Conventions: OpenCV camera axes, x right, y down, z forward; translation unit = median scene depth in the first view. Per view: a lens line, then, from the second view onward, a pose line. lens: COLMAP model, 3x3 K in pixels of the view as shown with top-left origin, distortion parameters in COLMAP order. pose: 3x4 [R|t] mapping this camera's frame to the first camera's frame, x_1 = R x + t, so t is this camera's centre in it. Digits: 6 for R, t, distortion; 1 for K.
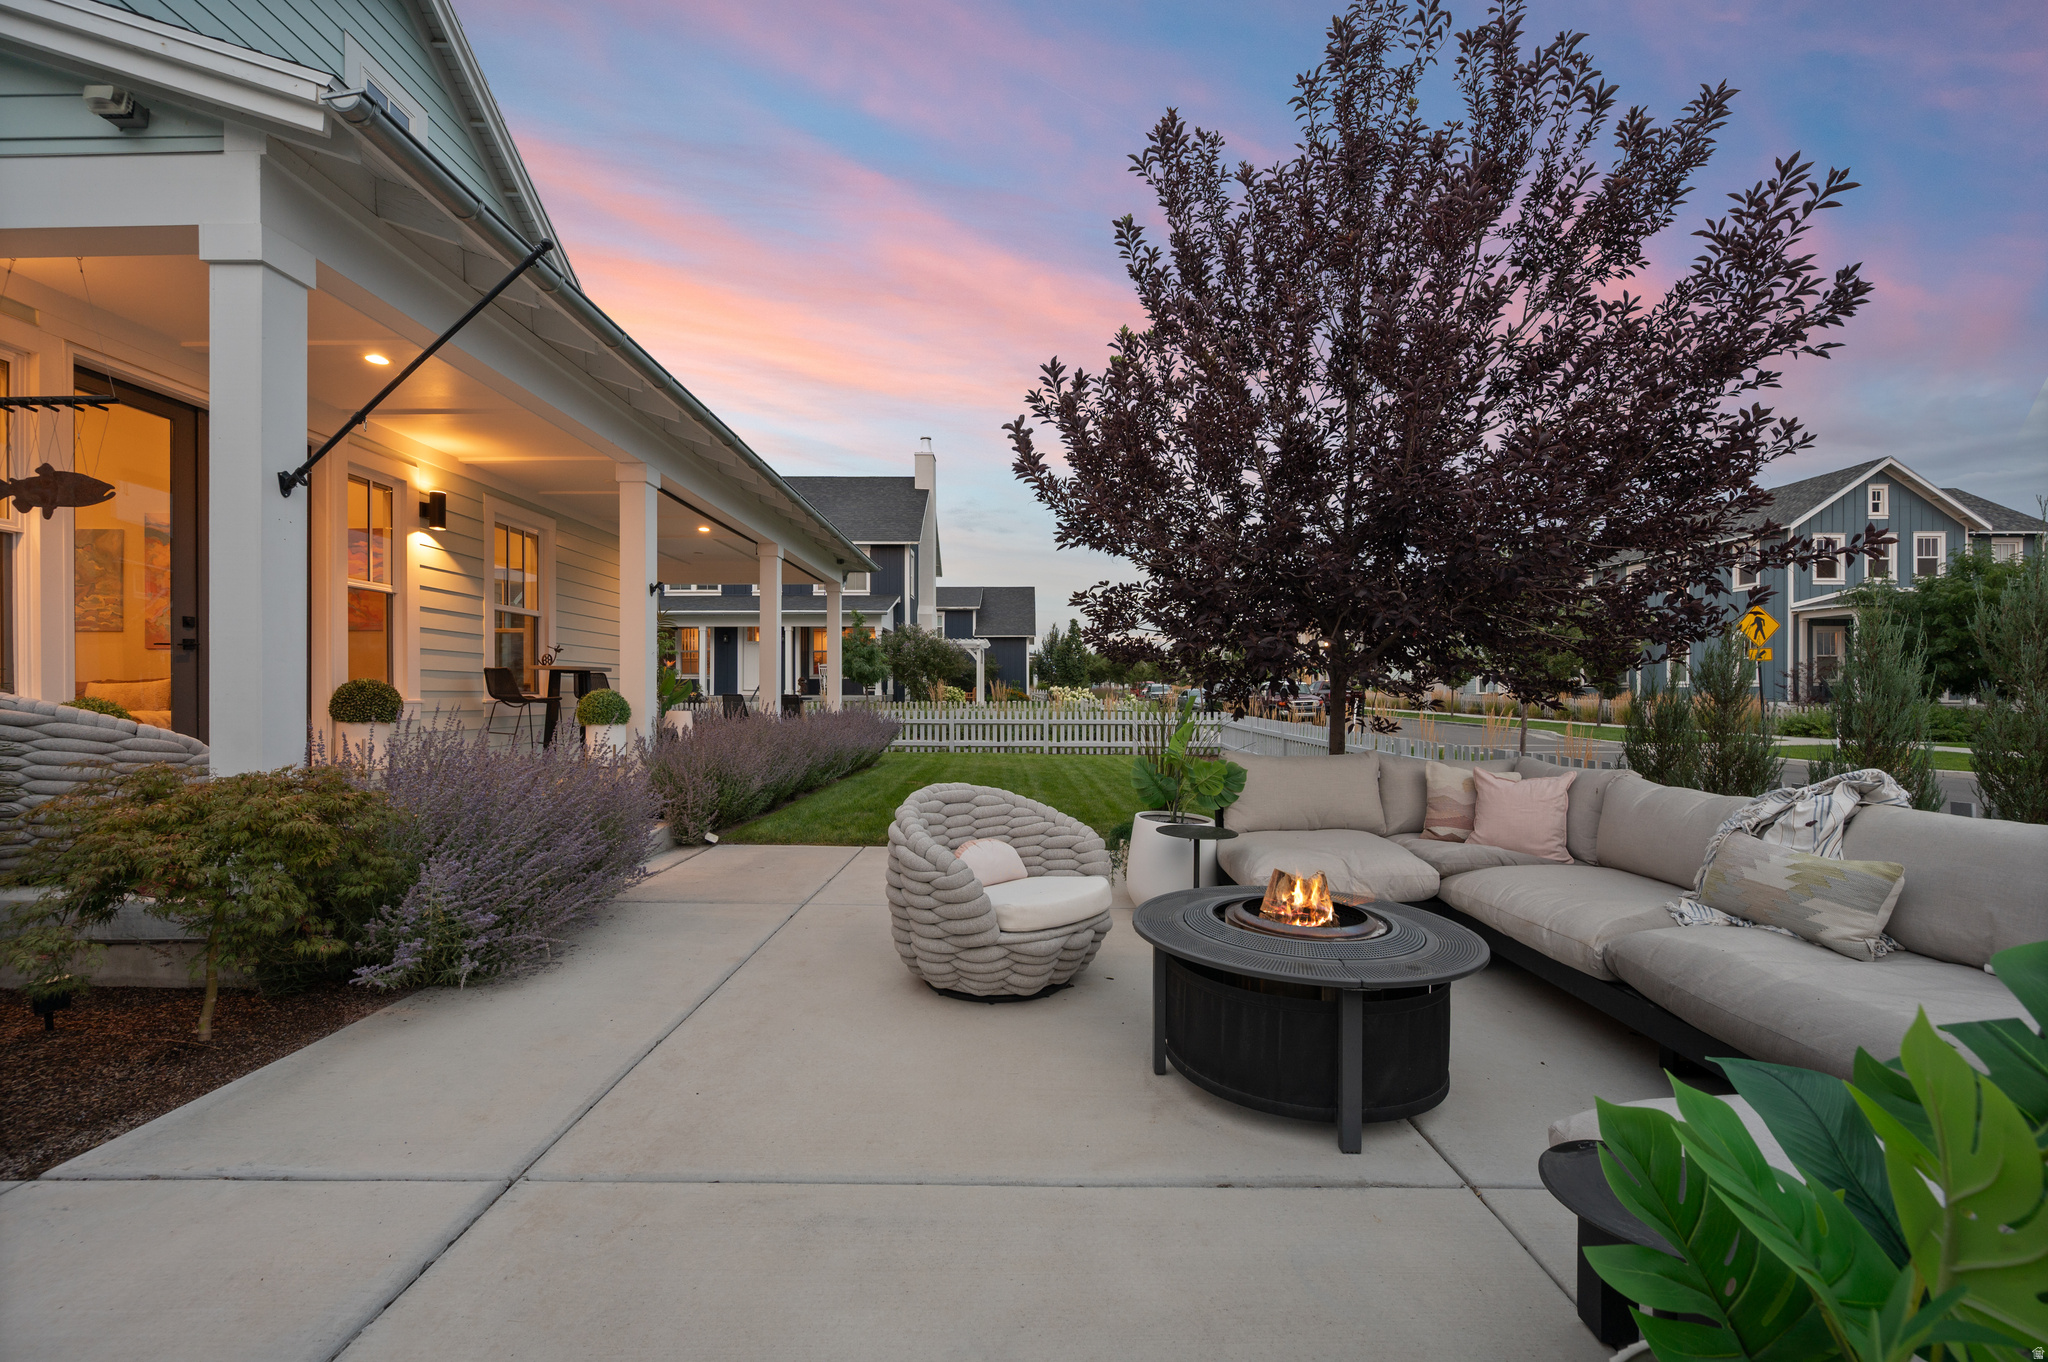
lens RADIAL K [[822.0, 0, 1031.3], [0, 822.0, 691.8], [0, 0, 1]] dist [0.002160, -0.000080]
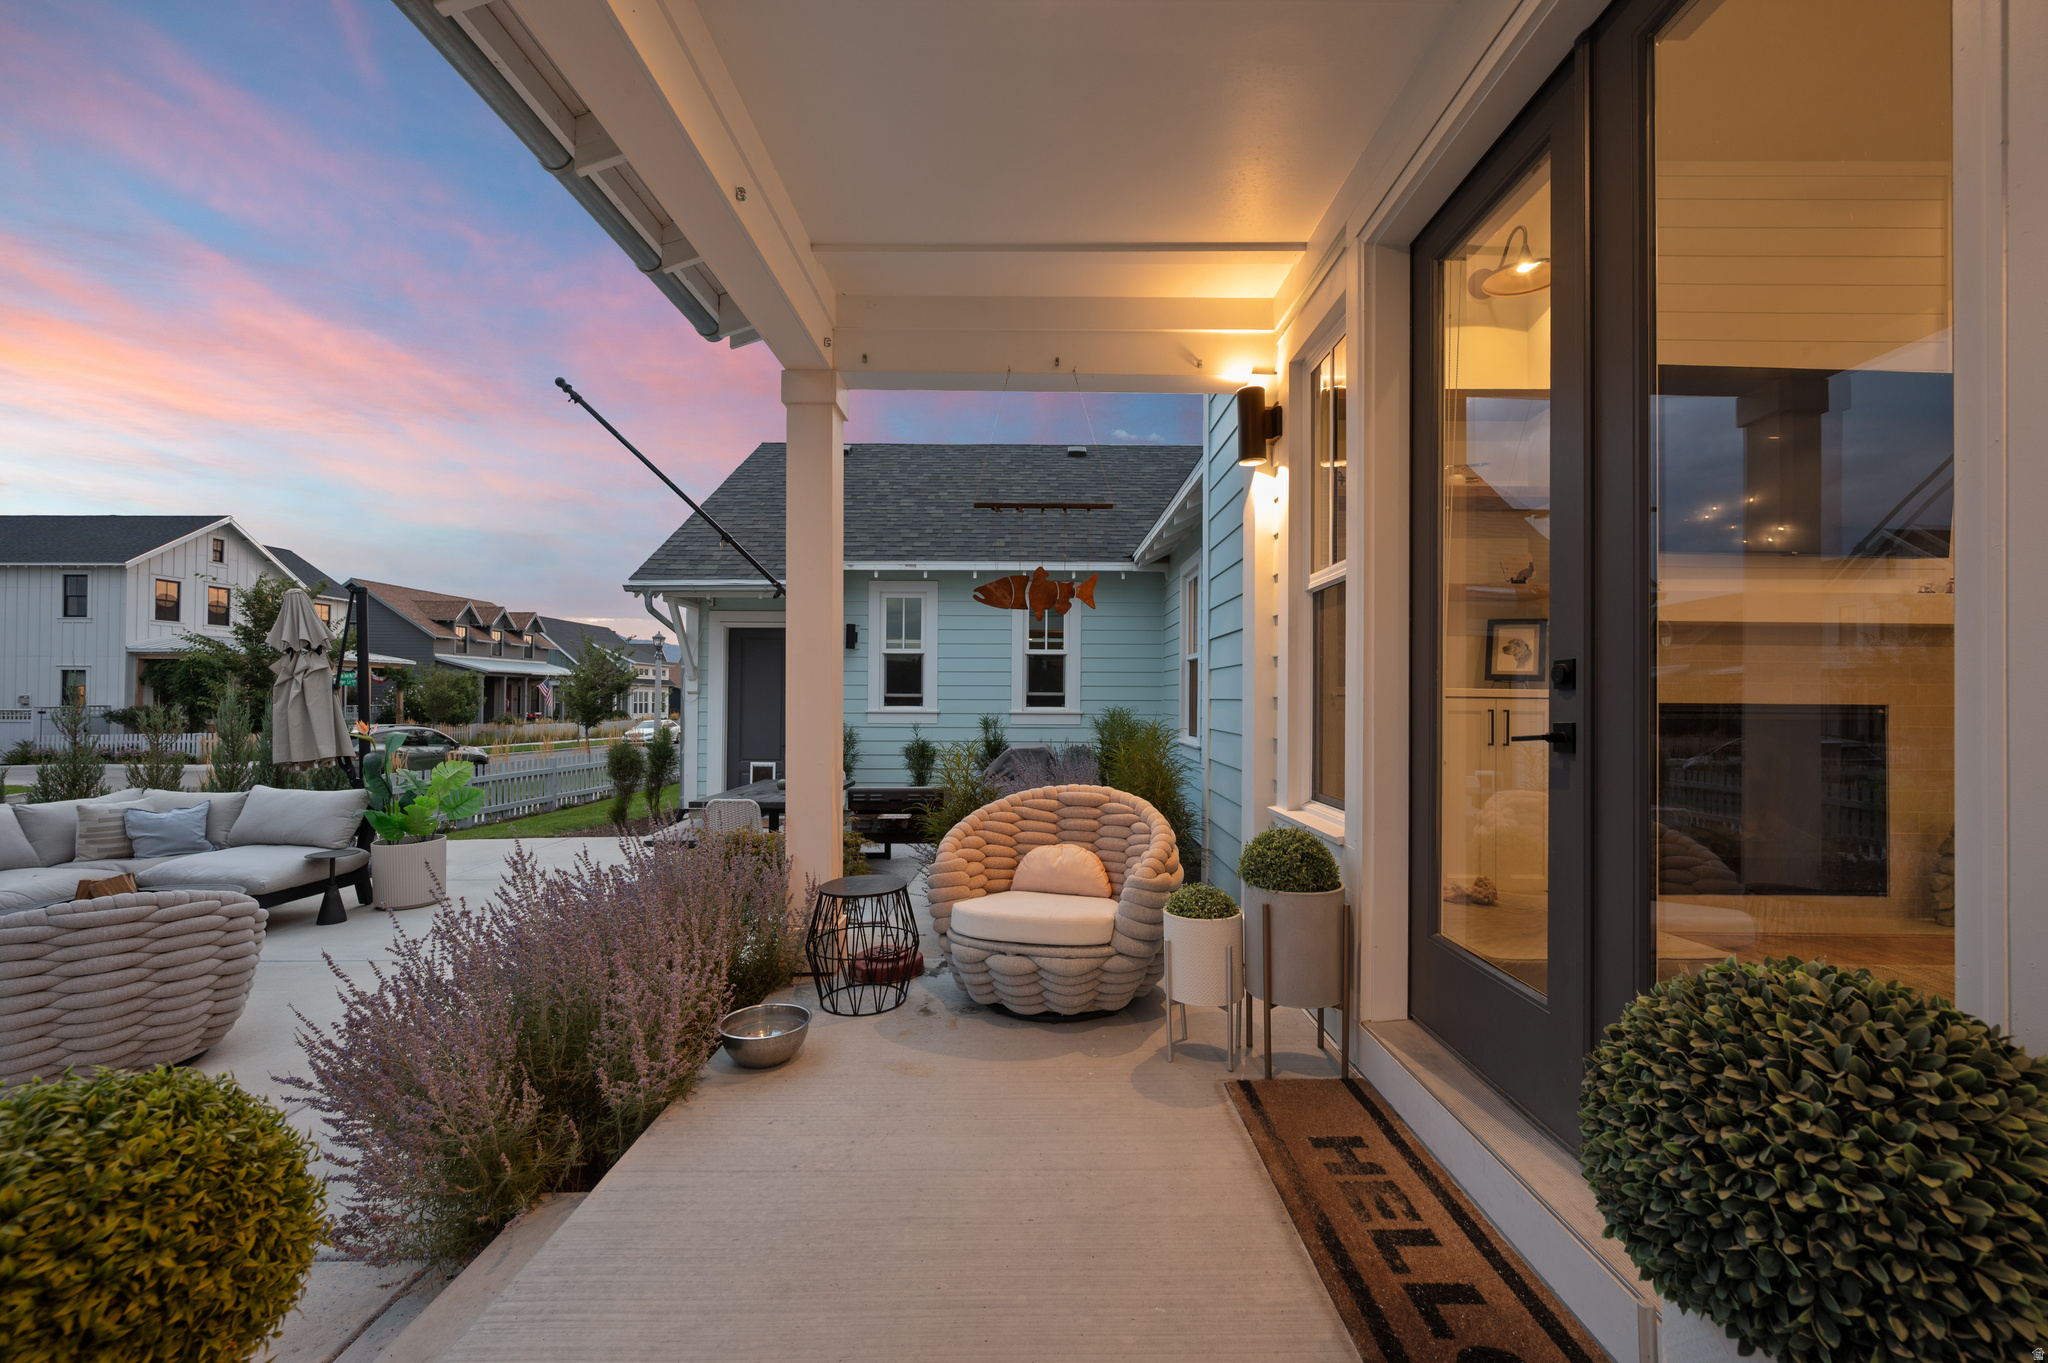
lens RADIAL K [[811.6, 0, 1037.3], [0, 811.6, 688.8], [0, 0, 1]] dist [-0.001239, -0.000038]
pose [[-0.999993, 0.003623, 0.001198, -0.599325], [0.003604, 0.999878, -0.015211, -0.054937], [-0.001253, -0.015207, -0.999884, 1.007697]]
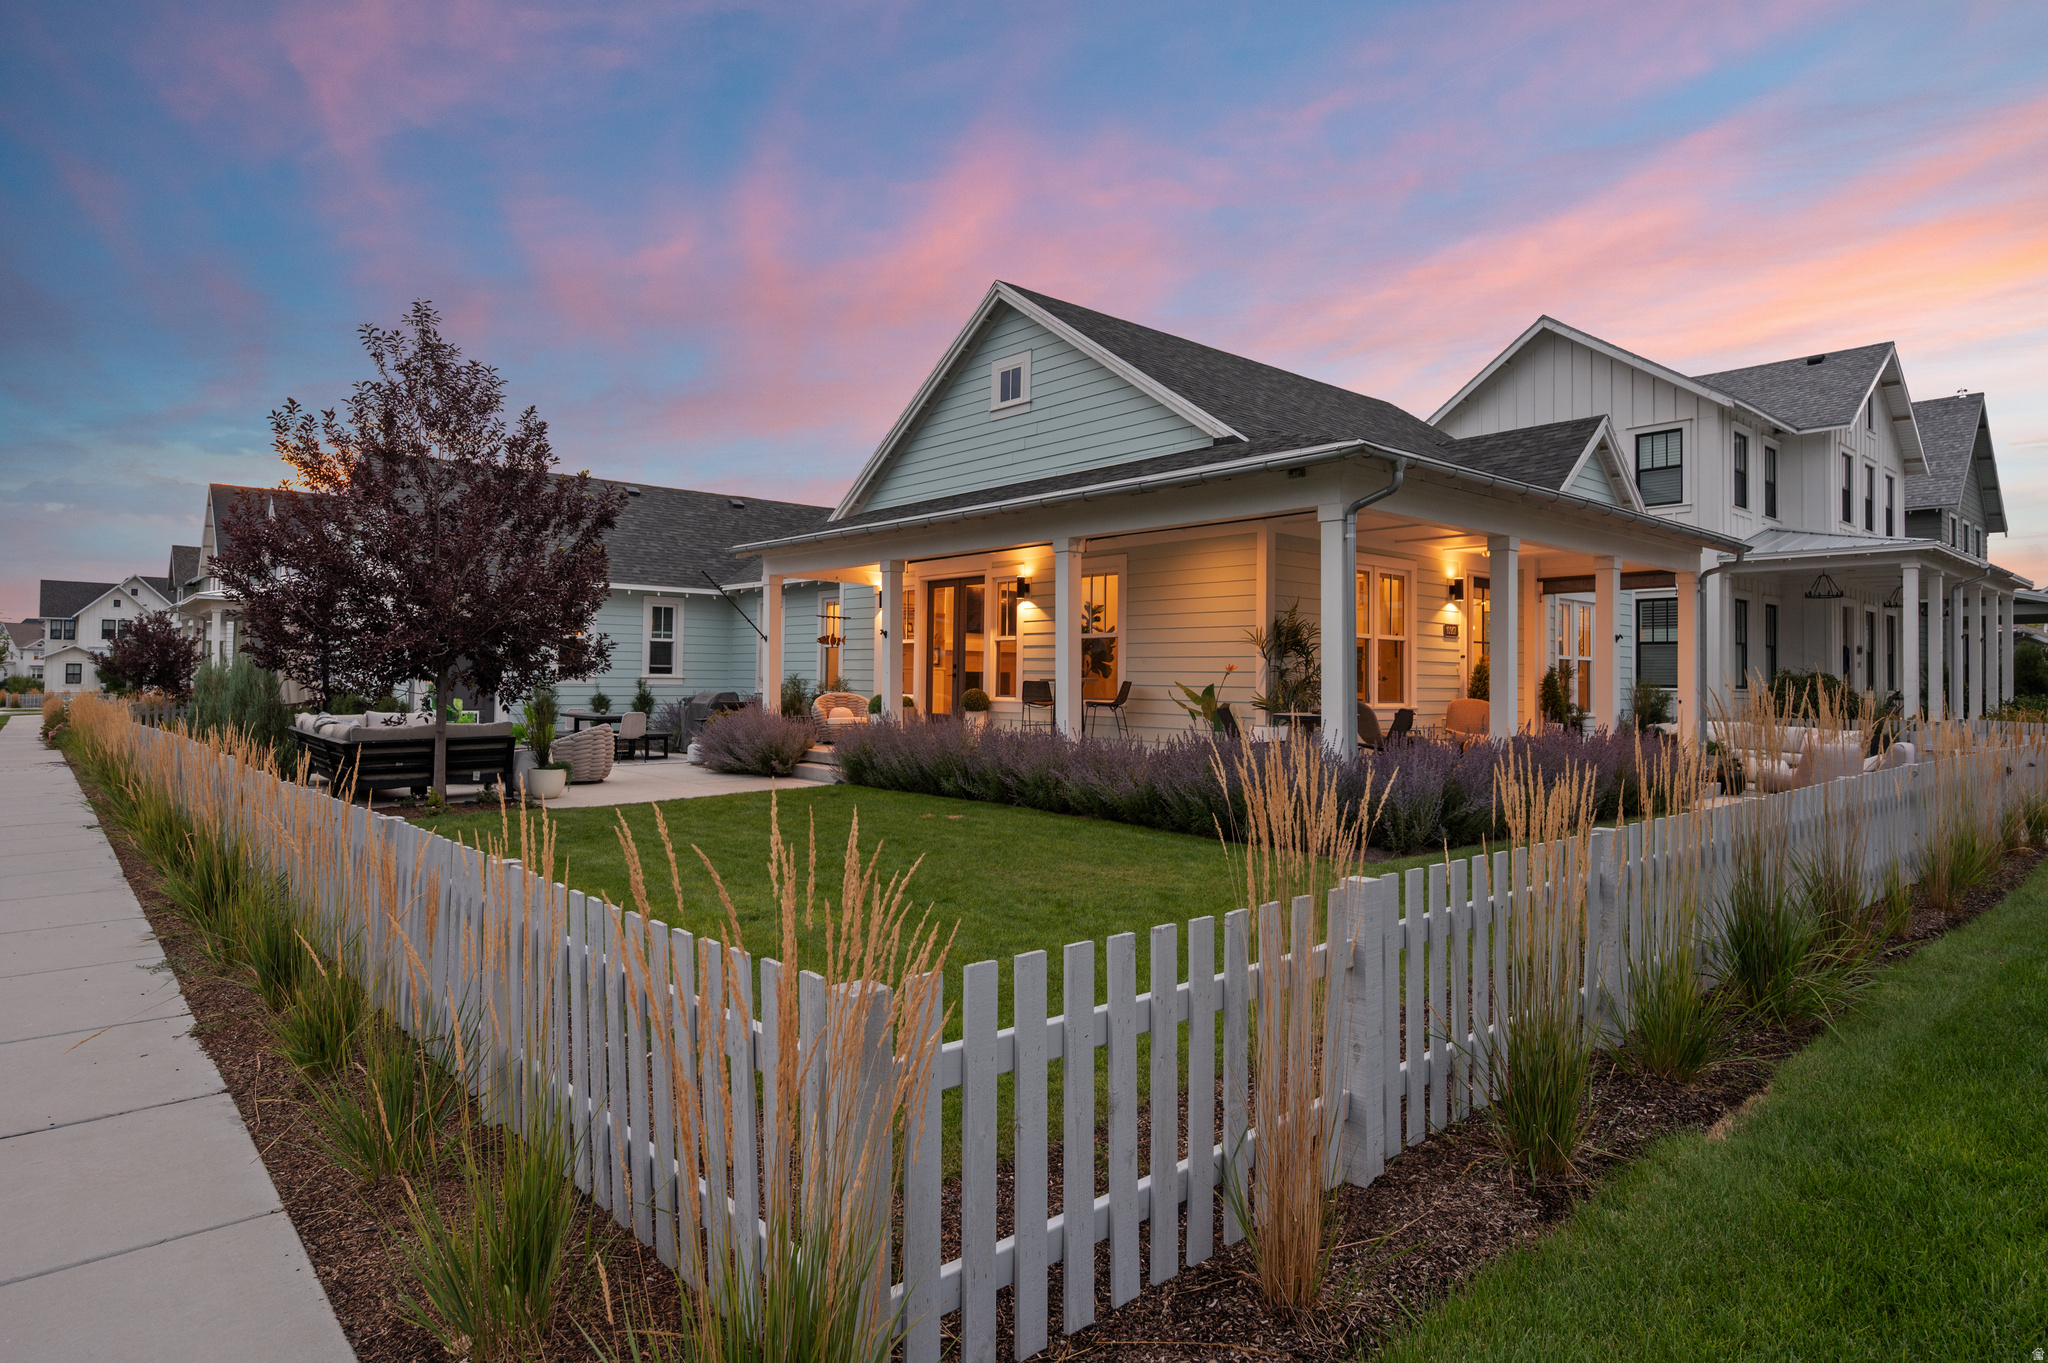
lens RADIAL K [[1117.6, 0, 1030.5], [0, 1117.6, 664.3], [0, 0, 1]] dist [-0.000561, -0.000479]
pose [[-0.756172, -0.008627, -0.654316, 0.765683], [-0.002510, 0.999944, -0.010284, -0.041797], [0.654368, -0.006134, -0.756152, 2.783689]]
